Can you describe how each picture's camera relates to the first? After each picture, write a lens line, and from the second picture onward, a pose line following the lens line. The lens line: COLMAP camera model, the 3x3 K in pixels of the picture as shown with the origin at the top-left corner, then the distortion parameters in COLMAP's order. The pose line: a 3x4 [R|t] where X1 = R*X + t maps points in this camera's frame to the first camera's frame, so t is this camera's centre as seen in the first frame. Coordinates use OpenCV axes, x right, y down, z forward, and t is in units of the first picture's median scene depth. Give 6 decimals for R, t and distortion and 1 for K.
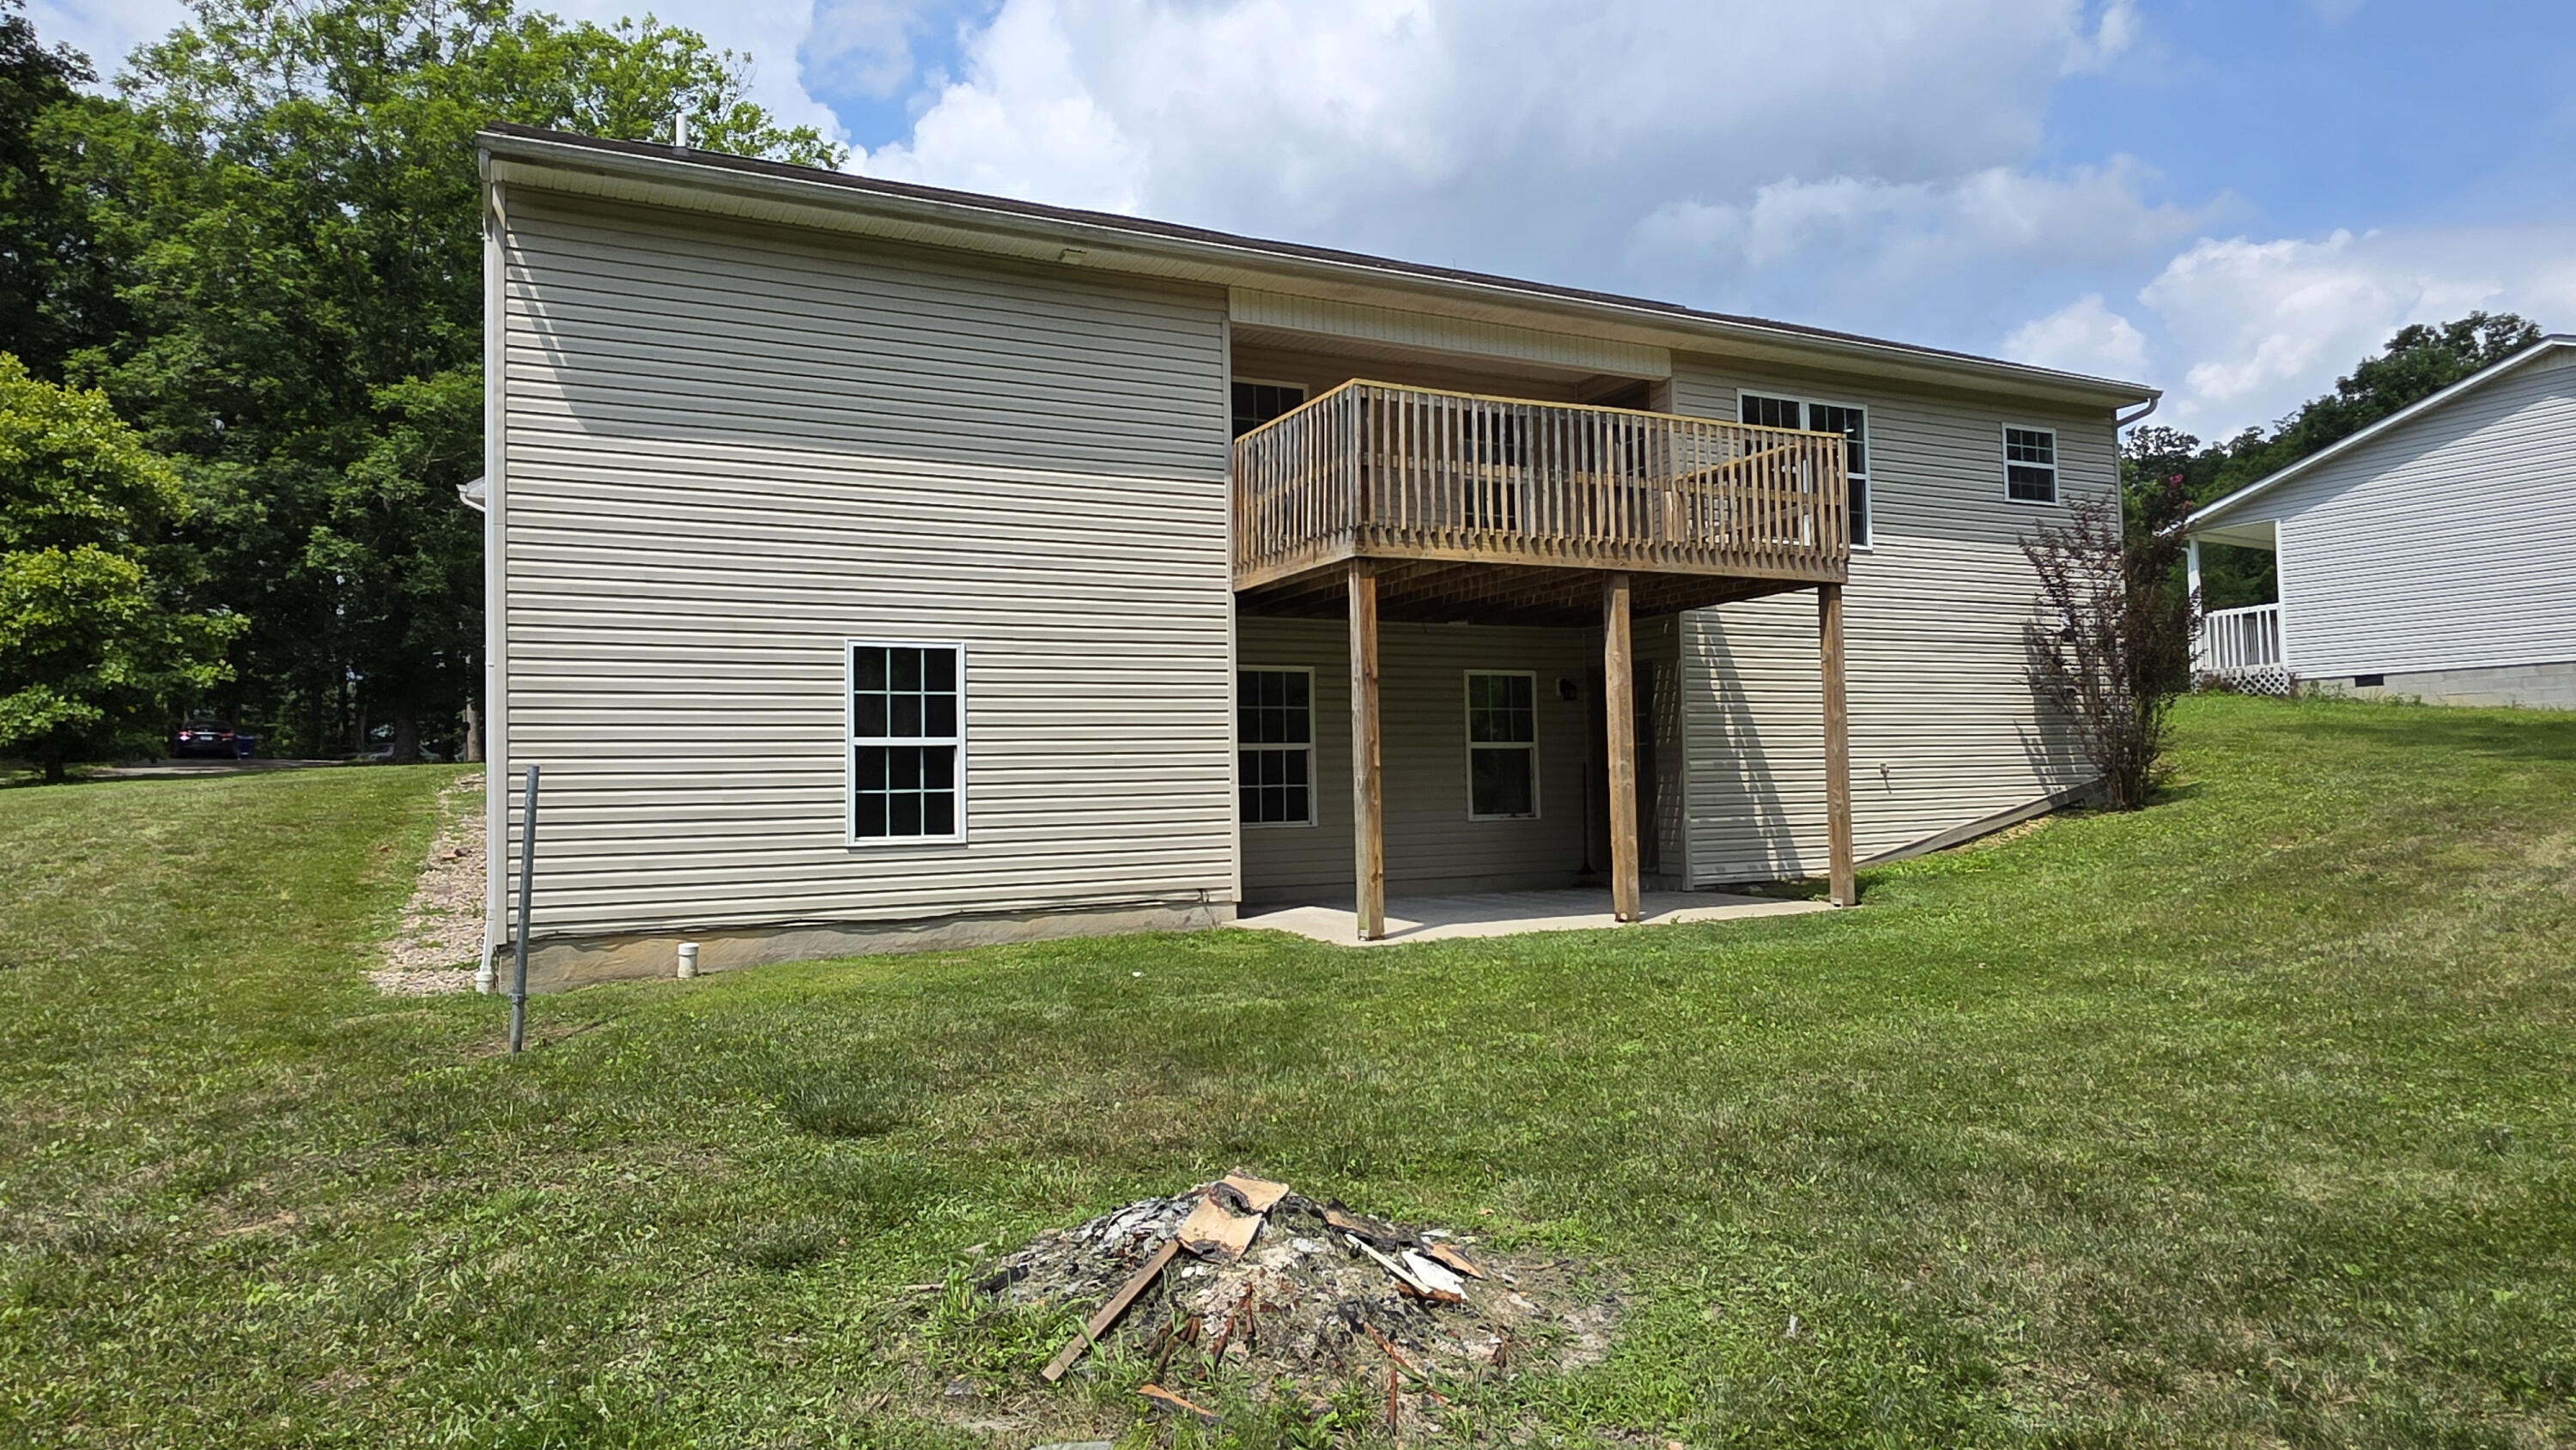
lens RADIAL K [[1509.7, 0, 1288.0], [0, 1509.7, 725.0], [0, 0, 1]] dist [-0.000502, -0.000035]
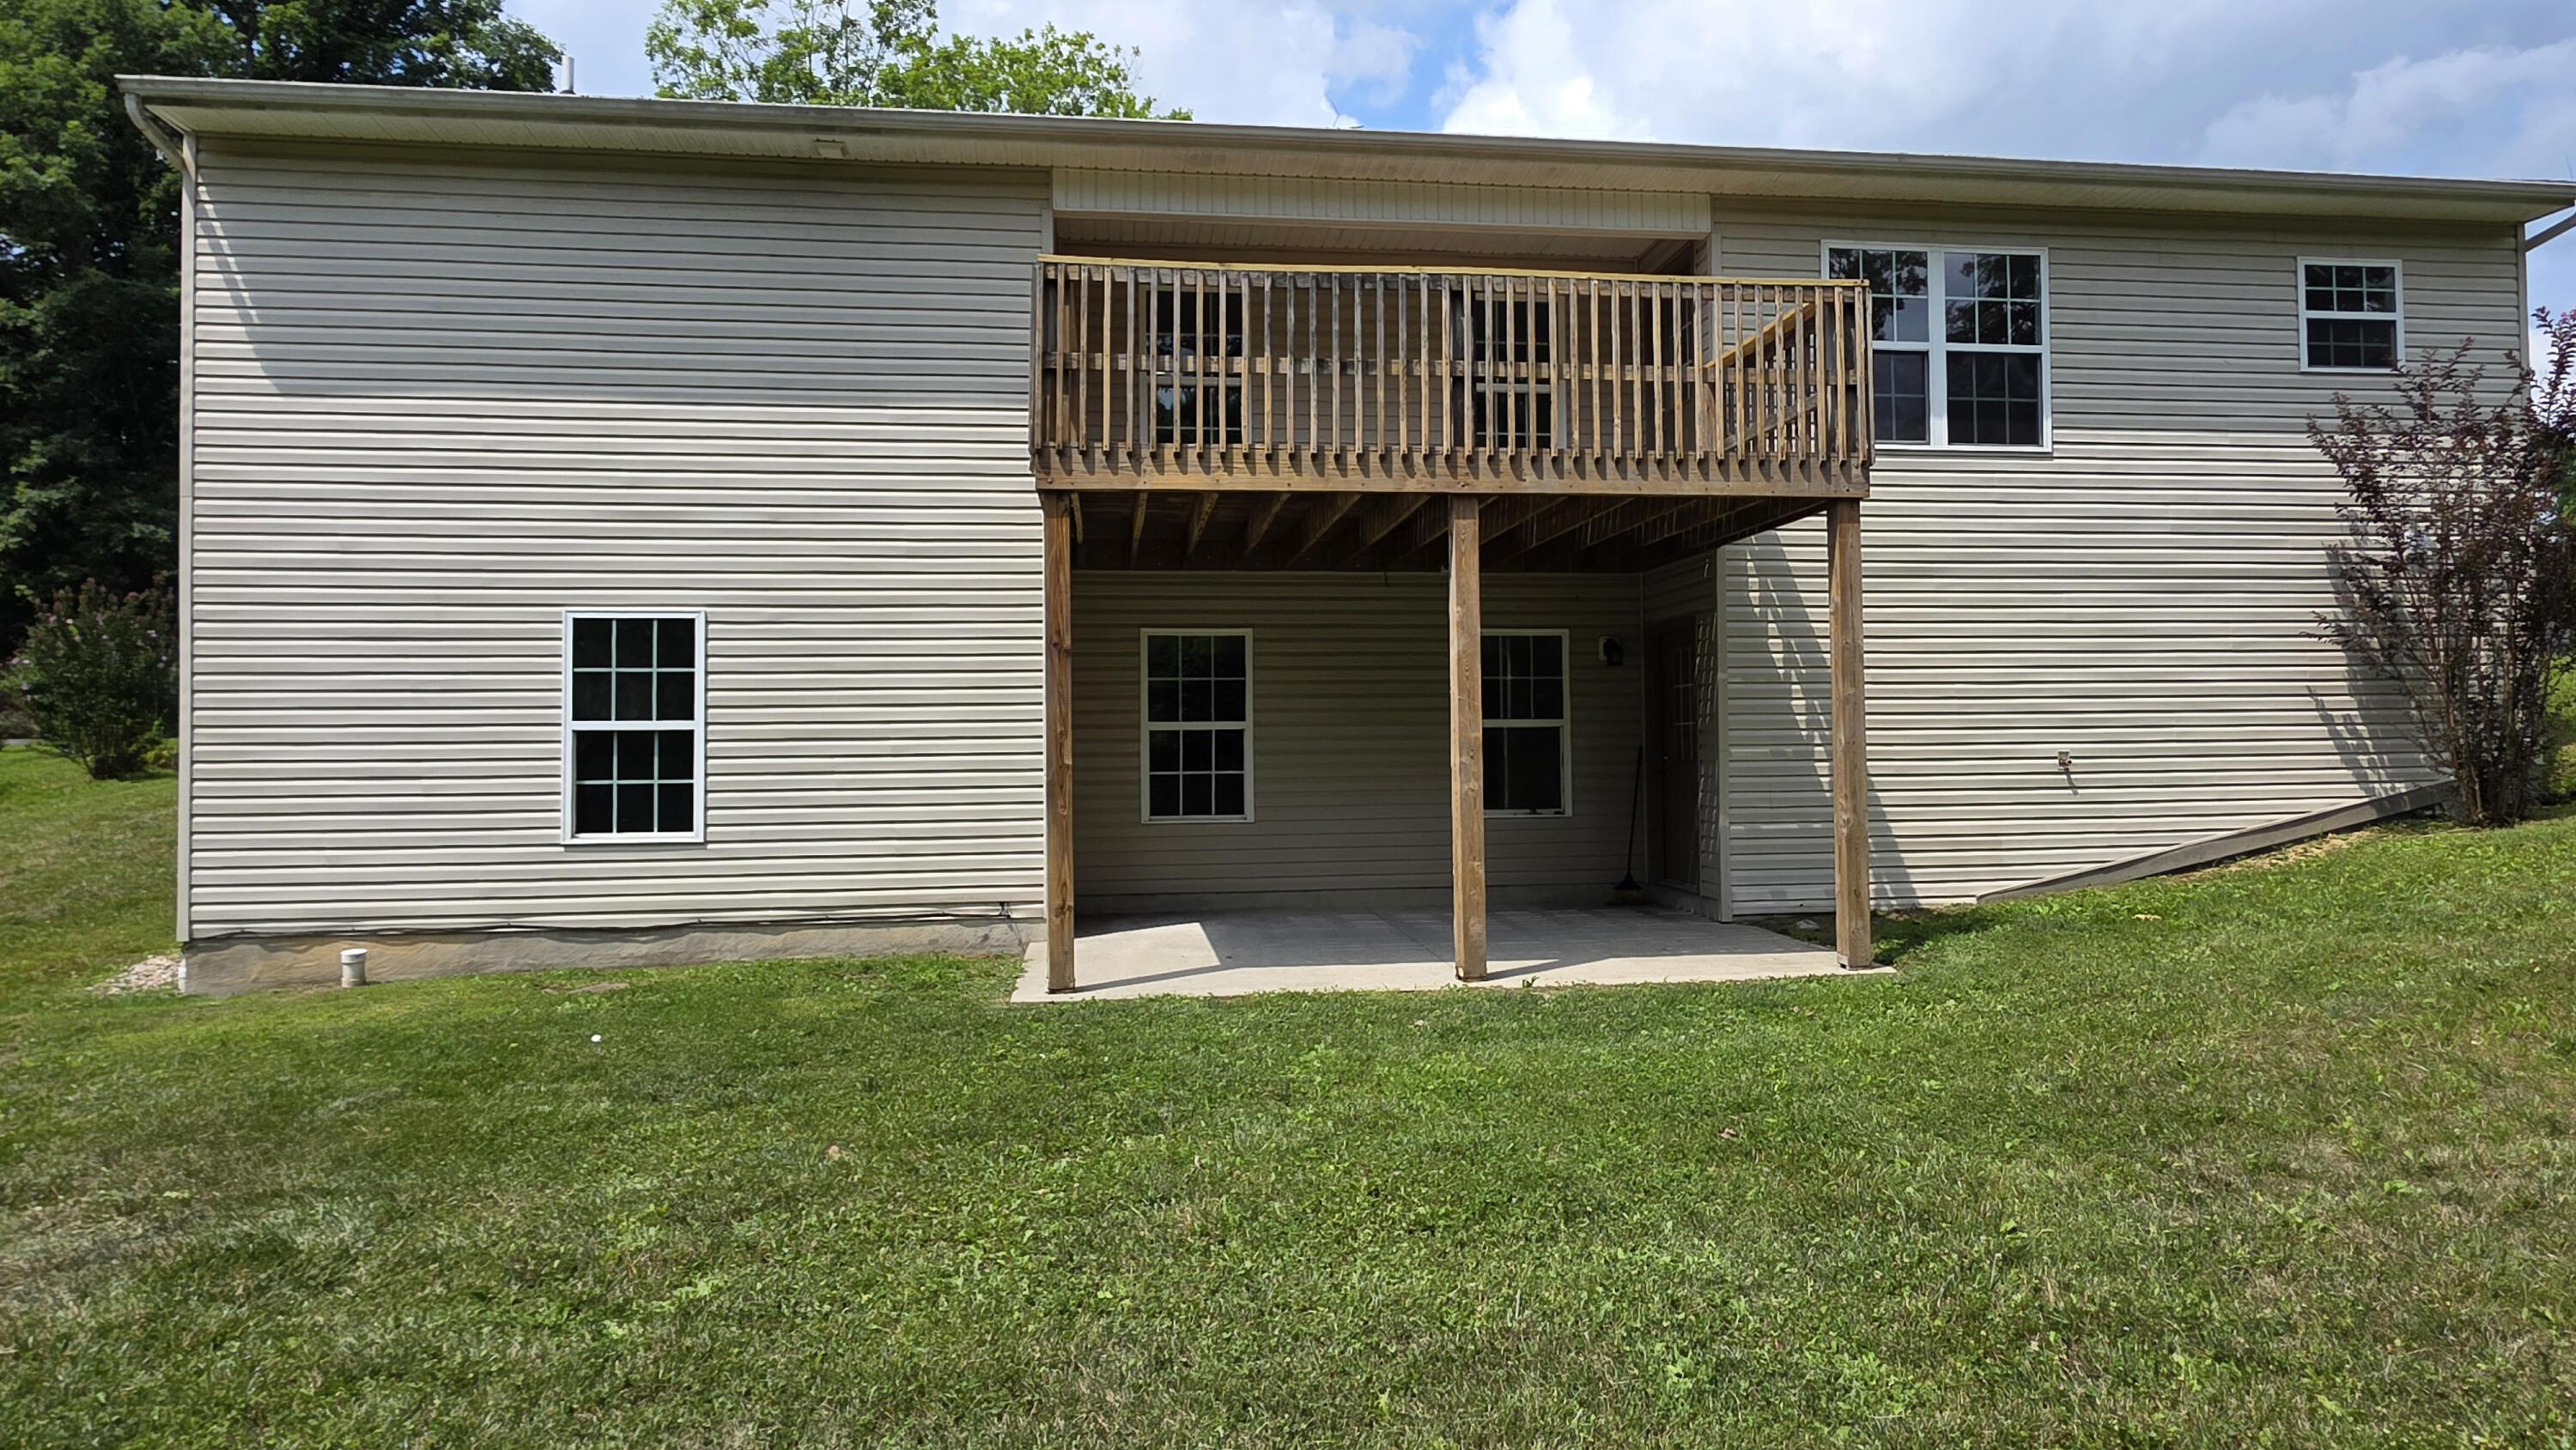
lens RADIAL K [[1448.0, 0, 1287.2], [0, 1448.0, 711.8], [0, 0, 1]] dist [-0.000097, 0.000228]
pose [[0.944968, 0.003775, -0.327141, 0.364658], [0.004225, 0.999709, 0.023741, -0.014793], [0.327136, -0.023817, 0.944677, 0.315057]]
